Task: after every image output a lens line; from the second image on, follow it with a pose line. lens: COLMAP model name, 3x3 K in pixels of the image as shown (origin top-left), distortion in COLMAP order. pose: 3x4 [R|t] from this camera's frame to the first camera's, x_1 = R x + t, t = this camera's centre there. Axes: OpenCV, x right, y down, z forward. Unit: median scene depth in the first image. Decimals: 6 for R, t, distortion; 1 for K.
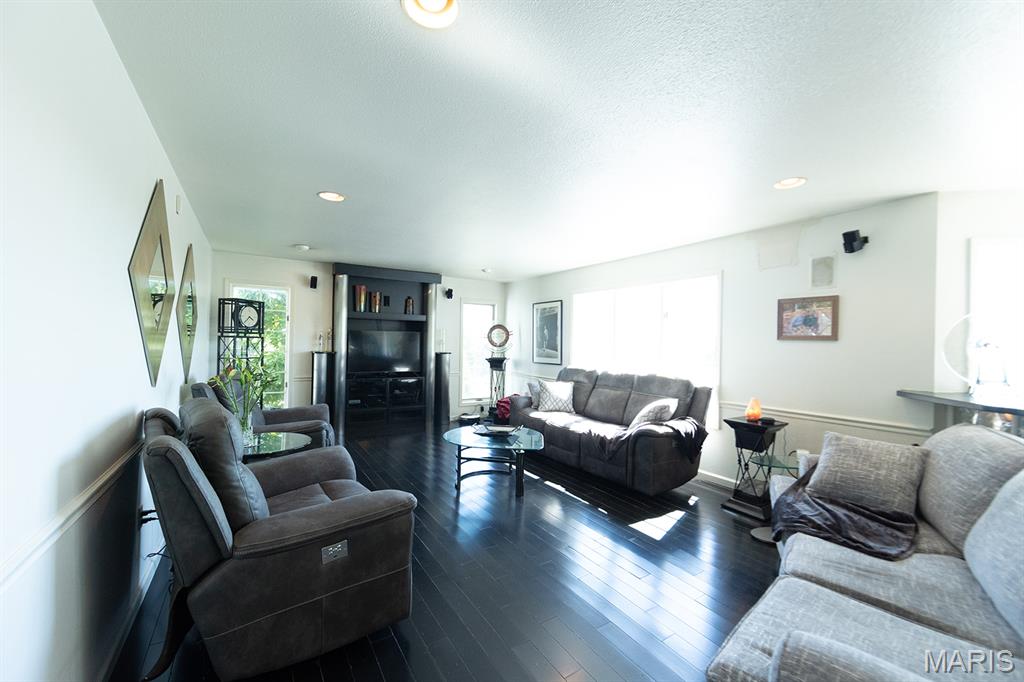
lens RADIAL K [[403.7, 0, 510.6], [0, 403.7, 347.4], [0, 0, 1]] dist [-0.000990, -0.000251]
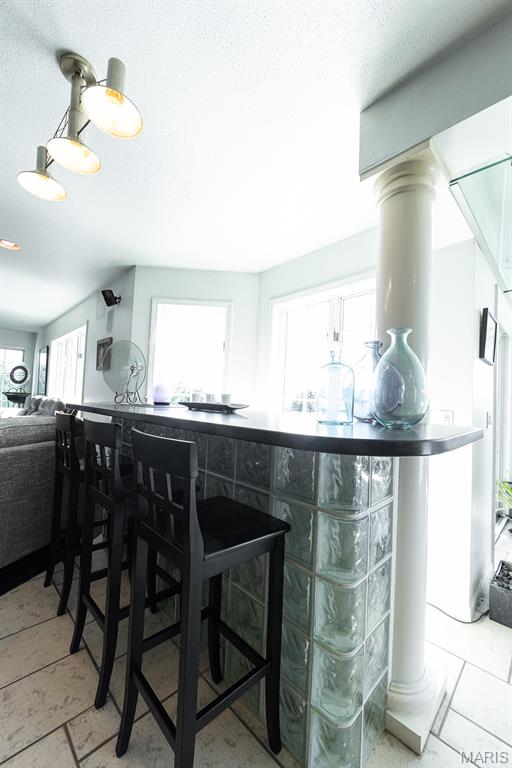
lens RADIAL K [[302.8, 0, 256.0], [0, 302.8, 384.0], [0, 0, 1]] dist [-0.000990, -0.000251]
pose [[0.975717, 0.030127, 0.216953, 0.517145], [-0.019265, 0.998461, -0.052012, 0.037291], [-0.218186, 0.046569, 0.974795, -0.057440]]
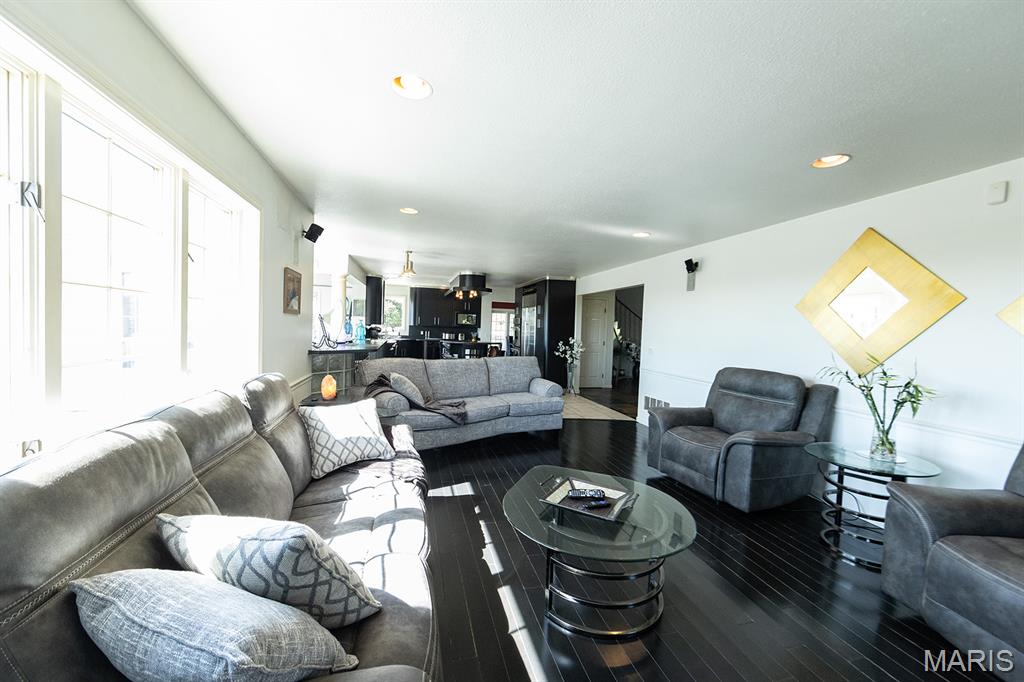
lens RADIAL K [[403.7, 0, 510.6], [0, 403.7, 347.4], [0, 0, 1]] dist [-0.000990, -0.000251]
pose [[-0.948768, -0.058337, 0.310541, -0.052543], [-0.041068, 0.997239, 0.061865, -0.009571], [-0.313293, 0.045942, -0.948545, 0.914447]]
